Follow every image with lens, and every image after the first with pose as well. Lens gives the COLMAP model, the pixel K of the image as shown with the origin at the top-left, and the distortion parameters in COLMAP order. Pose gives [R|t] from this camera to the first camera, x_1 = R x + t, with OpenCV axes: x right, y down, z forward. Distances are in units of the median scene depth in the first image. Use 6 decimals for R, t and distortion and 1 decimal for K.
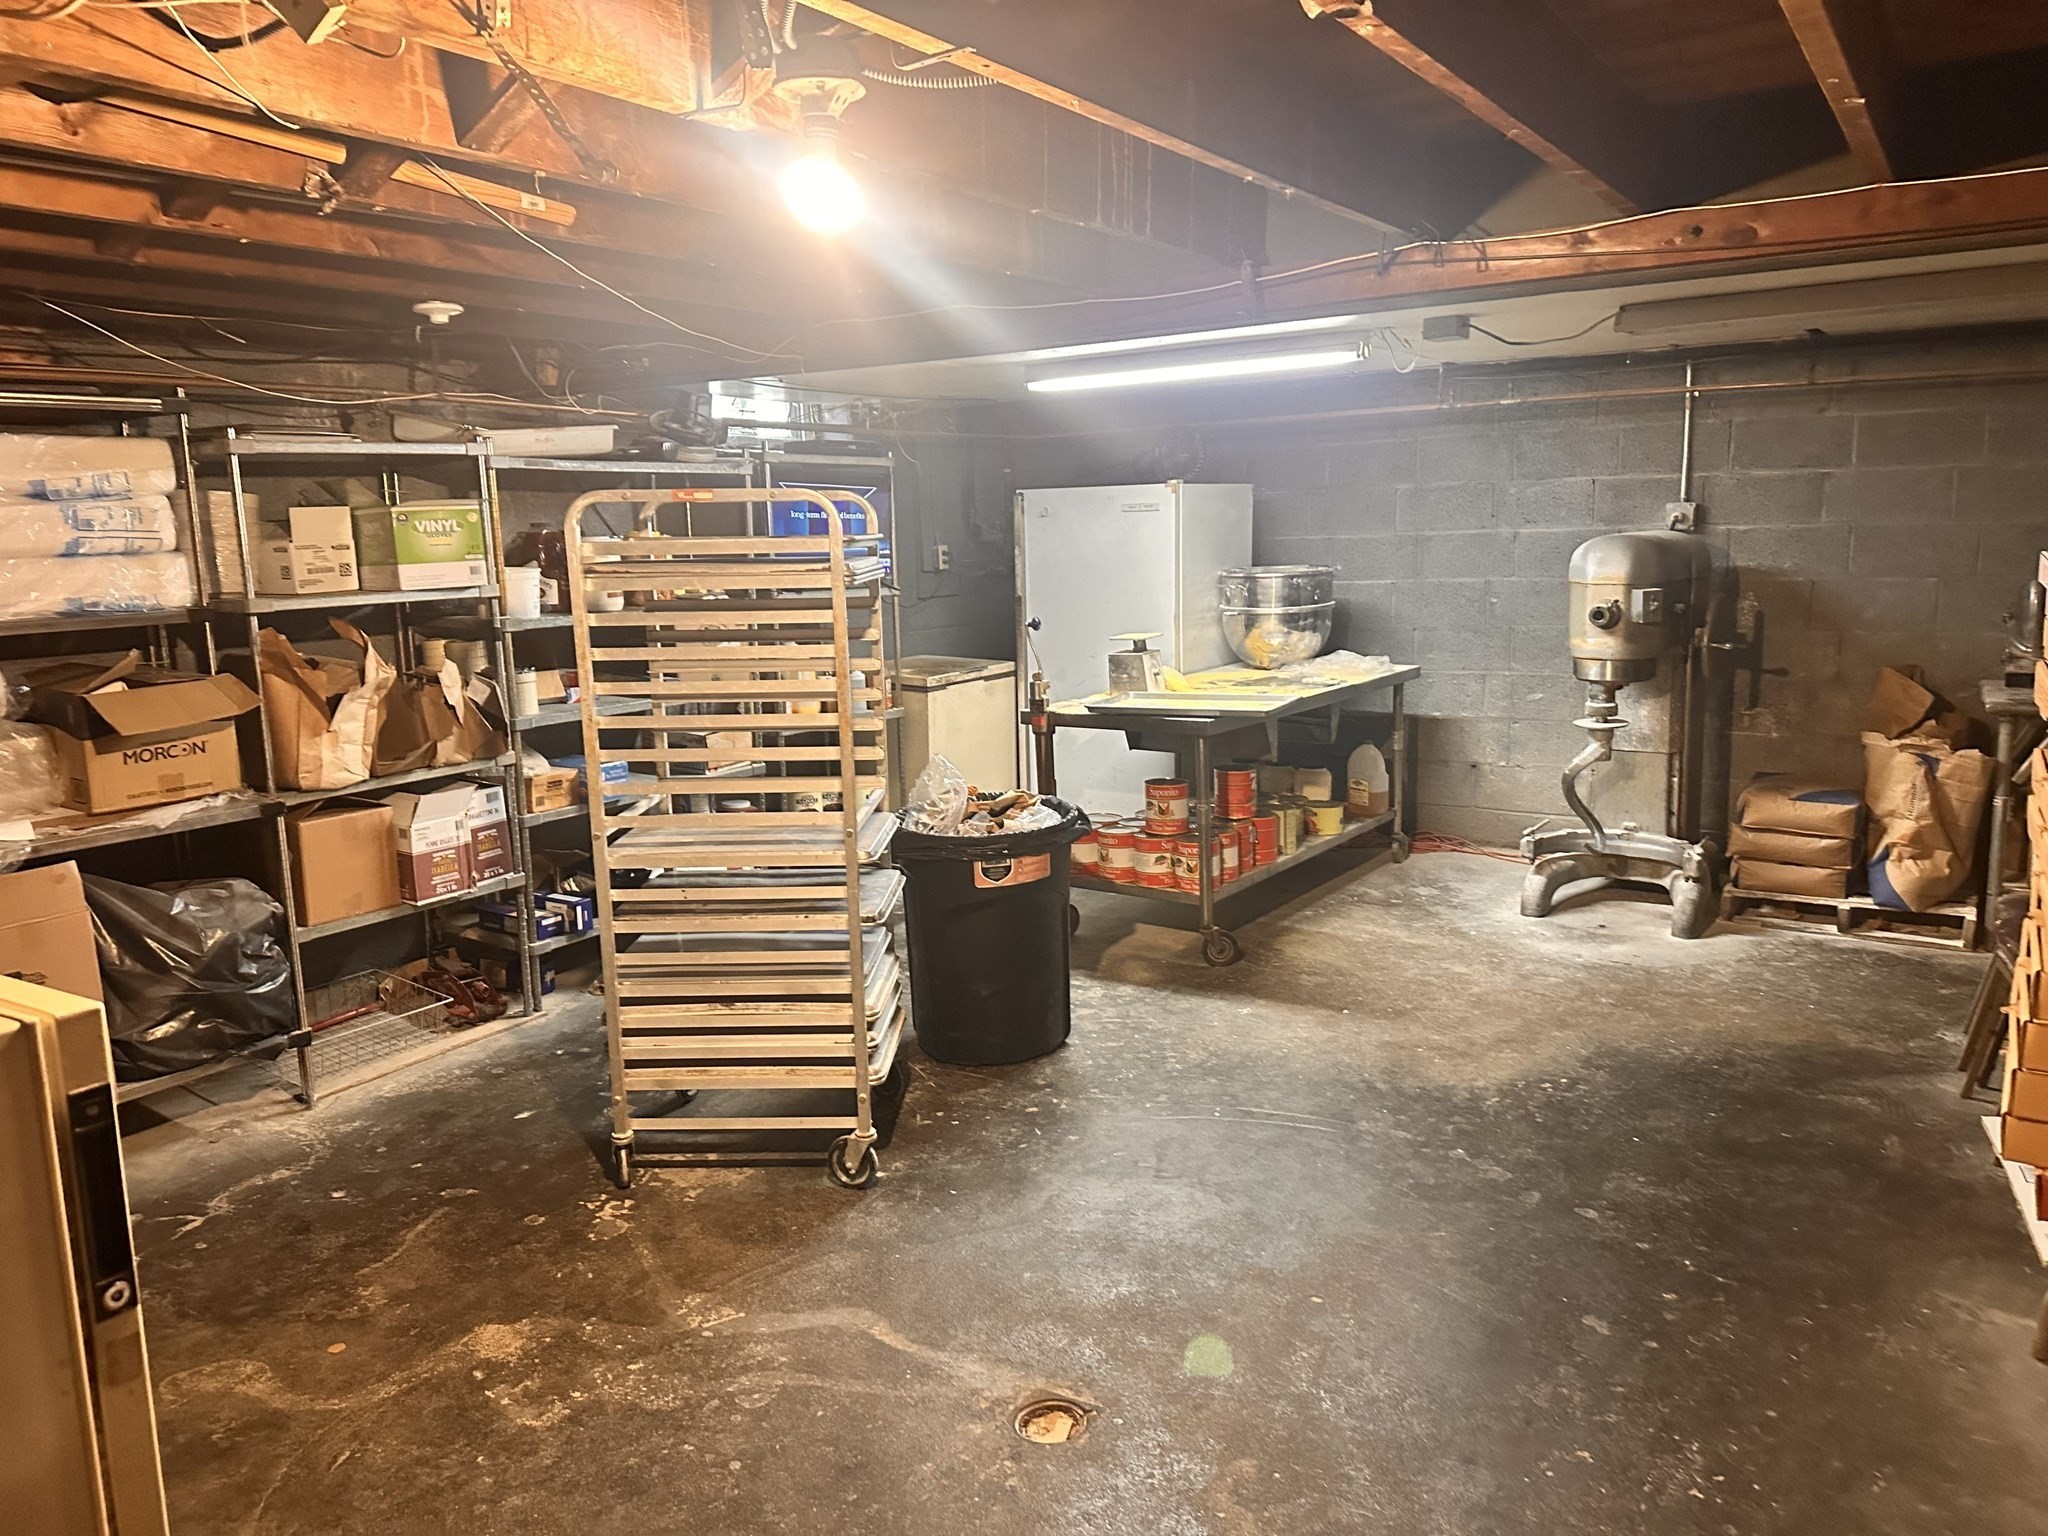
lens RADIAL K [[1425.3, 0, 1017.7], [0, 1425.3, 759.5], [0, 0, 1]] dist [0.027936, -0.015940]
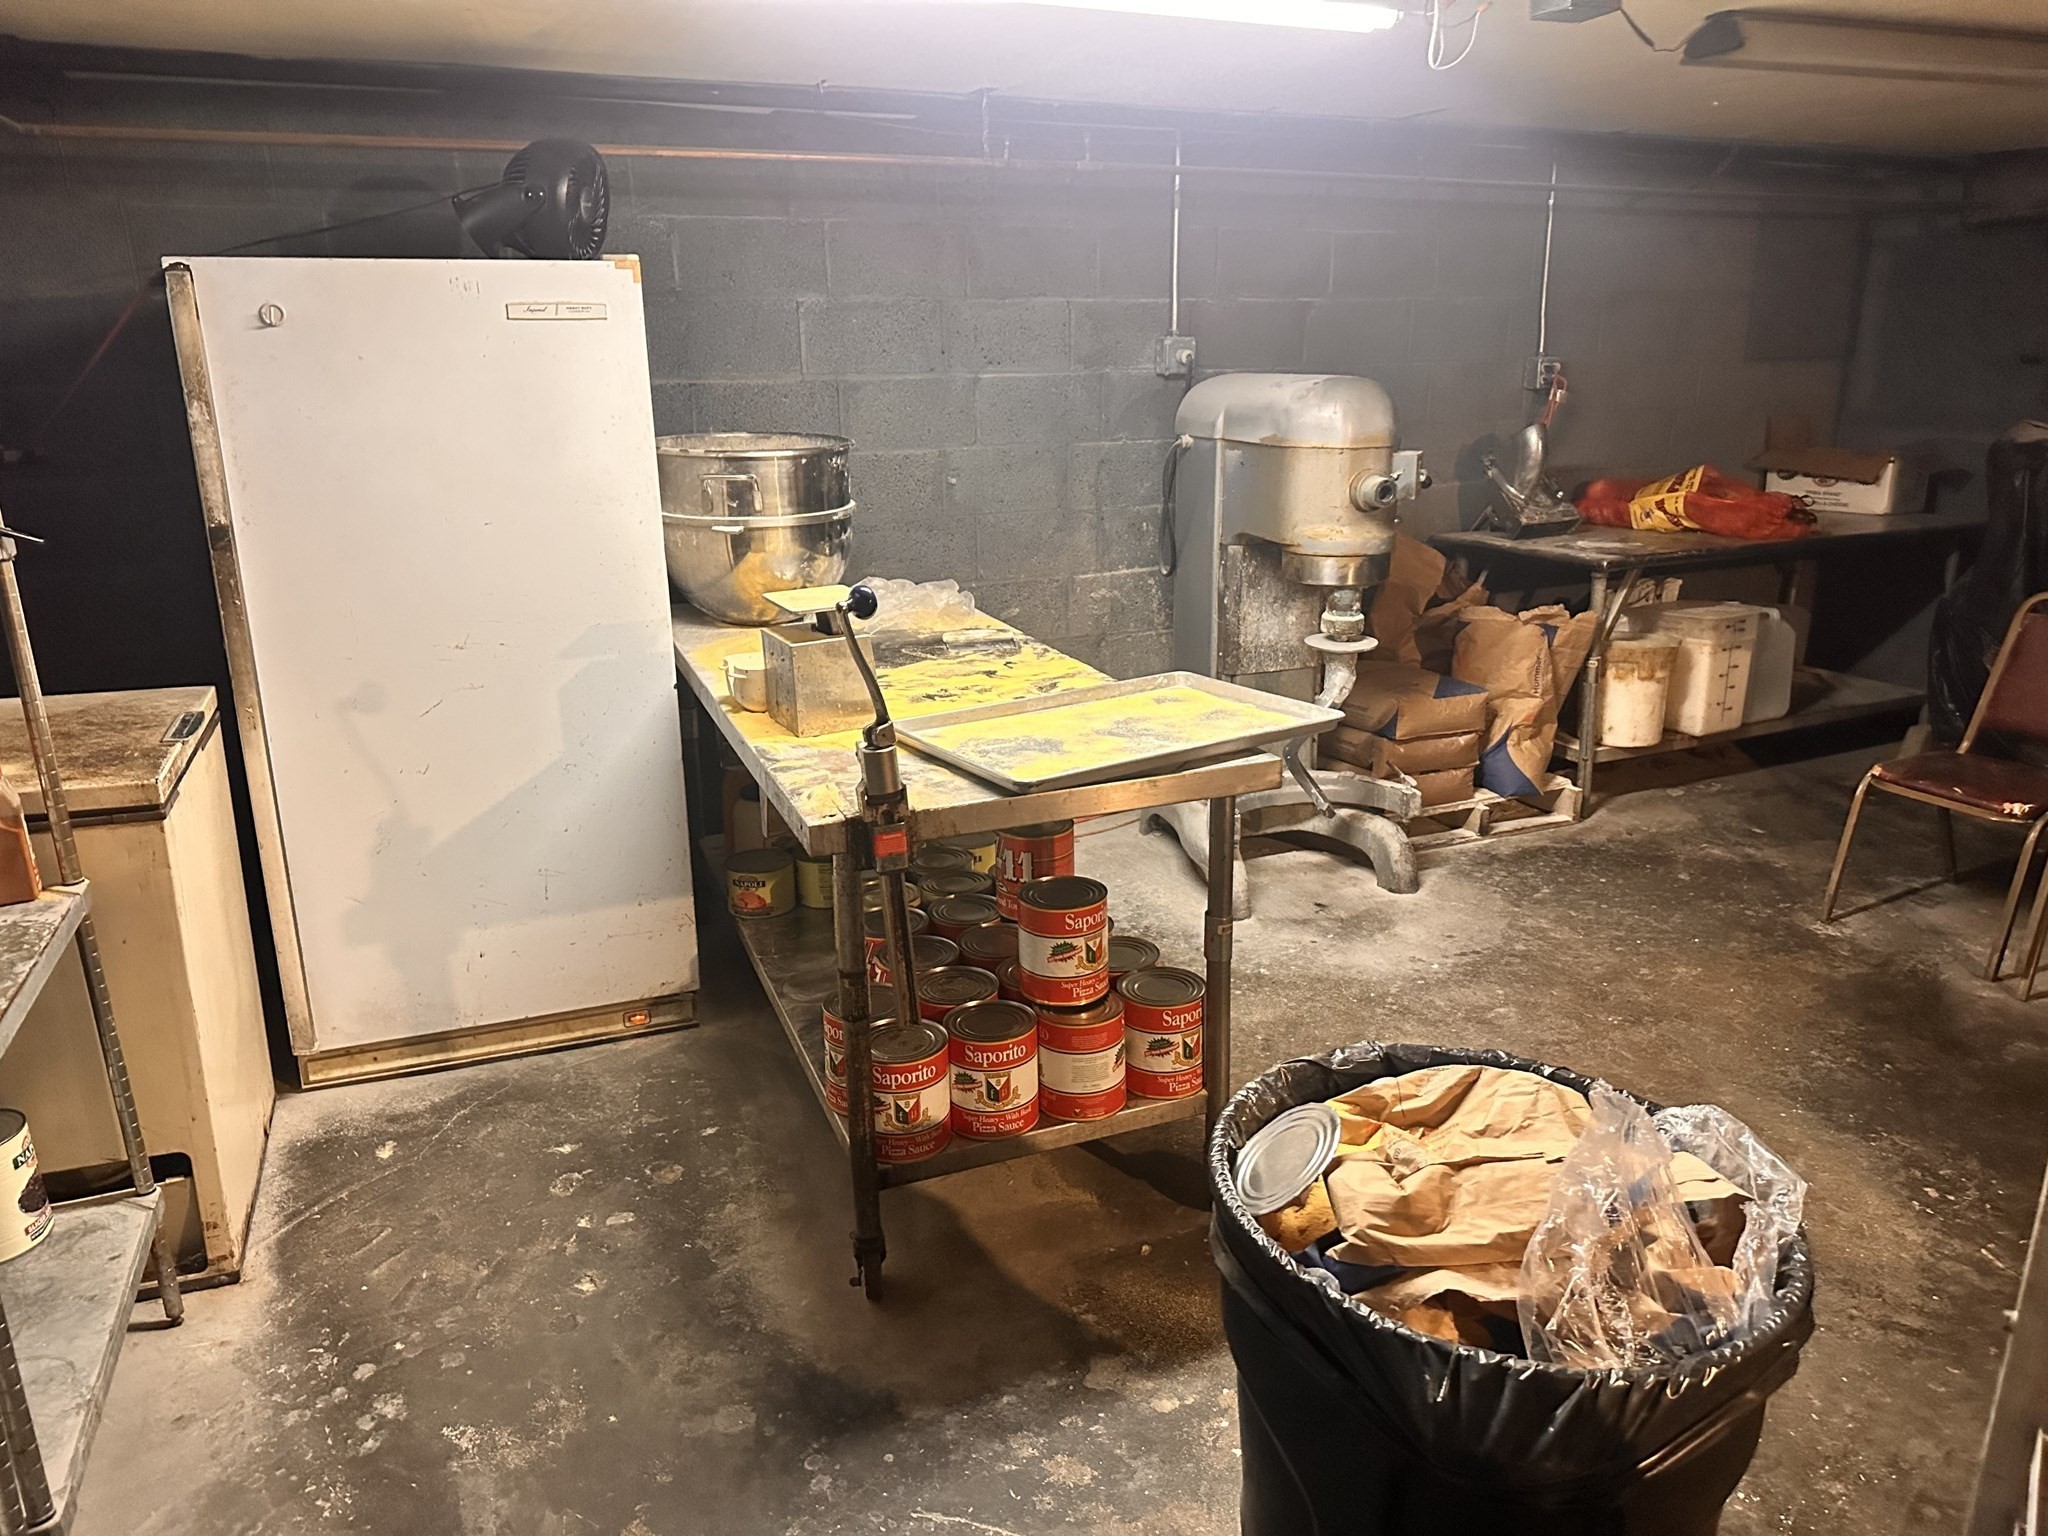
lens RADIAL K [[1425.3, 0, 1030.4], [0, 1425.3, 767.3], [0, 0, 1]] dist [0.027936, -0.015940]
pose [[0.551857, -0.218659, 0.804762, -0.289042], [0.141584, 0.975570, 0.167979, -0.112323], [-0.821832, 0.021241, 0.569334, 0.757985]]
